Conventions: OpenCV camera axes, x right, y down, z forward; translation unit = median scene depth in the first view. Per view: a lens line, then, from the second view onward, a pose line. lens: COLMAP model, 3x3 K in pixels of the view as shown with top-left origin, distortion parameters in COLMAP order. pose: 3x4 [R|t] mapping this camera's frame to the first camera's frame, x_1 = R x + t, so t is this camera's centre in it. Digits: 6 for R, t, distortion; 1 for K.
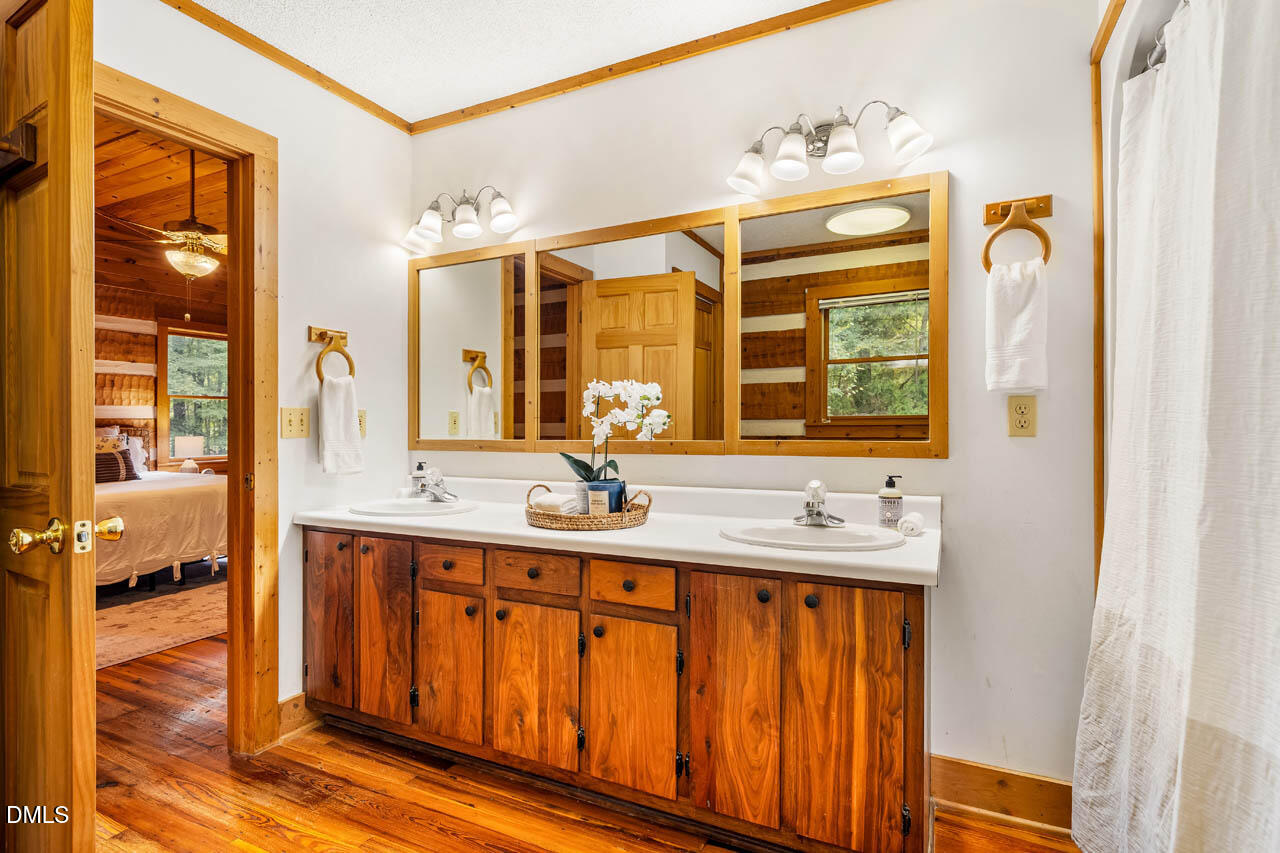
lens RADIAL K [[638.4, 0, 633.6], [0, 638.4, 432.0], [0, 0, 1]] dist [0.004361, 0.000731]
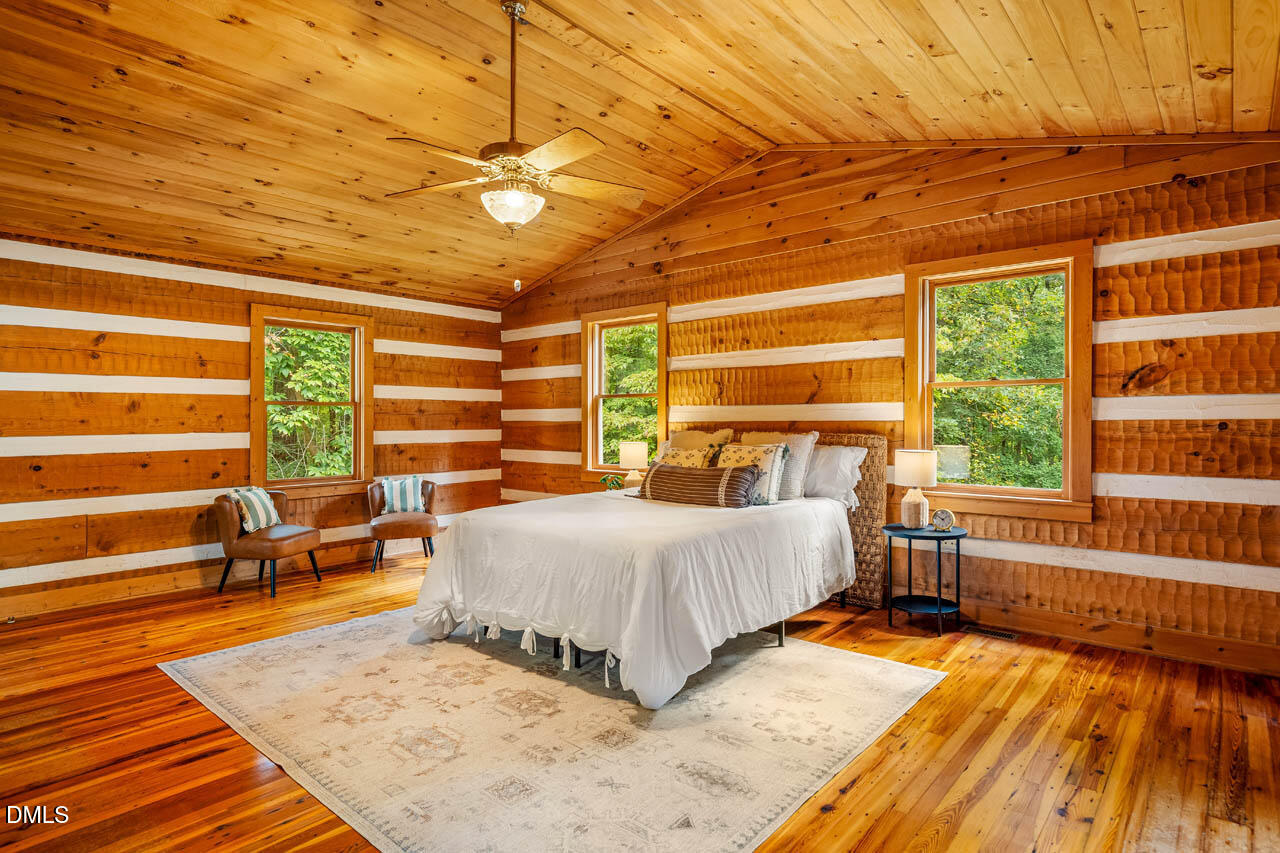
lens RADIAL K [[681.8, 0, 641.3], [0, 681.8, 407.6], [0, 0, 1]] dist [0.001501, -0.000506]
pose [[-0.240115, -0.005715, -0.970728, -0.007260], [-0.015239, 0.999882, -0.002117, -0.038704], [0.970625, 0.014285, -0.240173, 1.182307]]
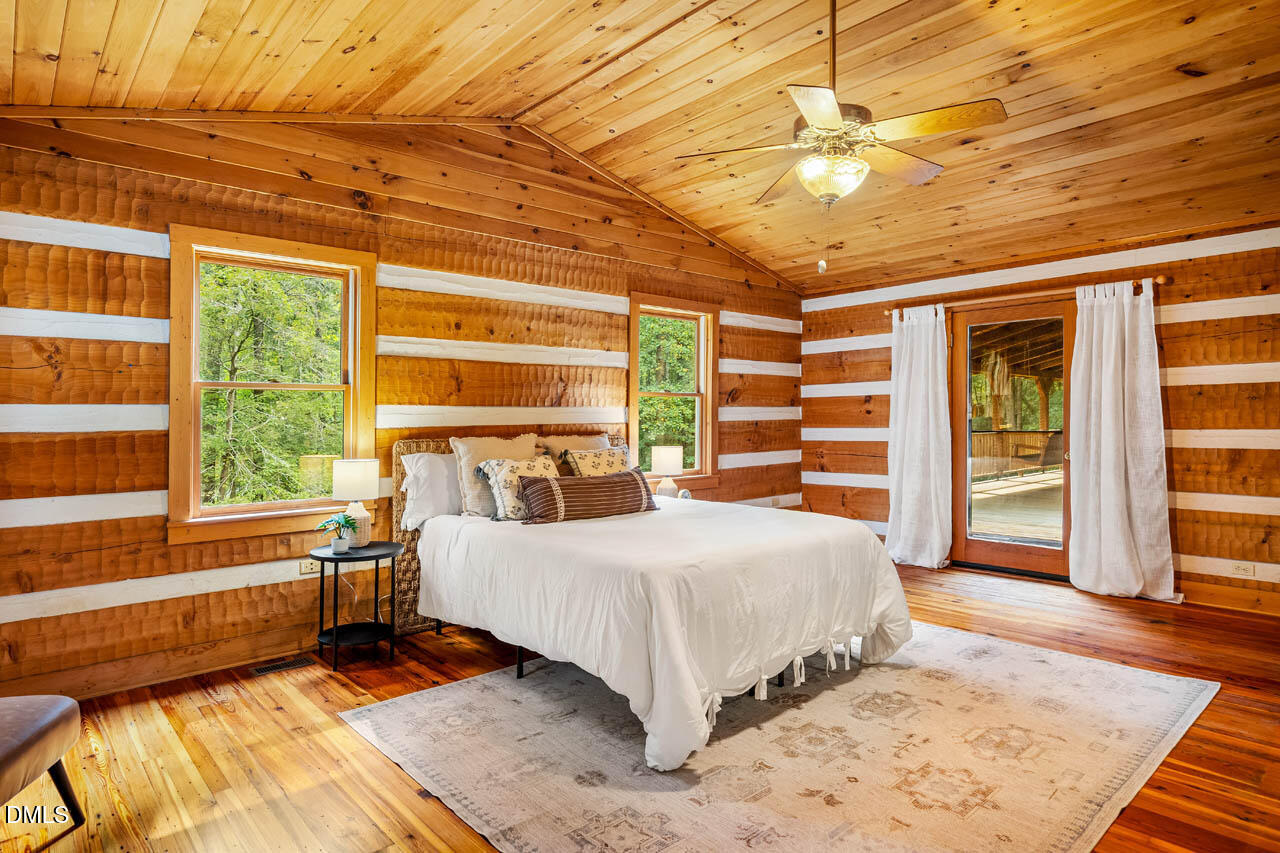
lens RADIAL K [[715.3, 0, 638.4], [0, 715.3, 421.6], [0, 0, 1]] dist [0.002022, 0.001398]
pose [[0.933239, -0.000586, -0.359257, -0.554070], [-0.005097, 0.999876, -0.014874, -0.013695], [0.359221, 0.015712, 0.933120, 0.266209]]
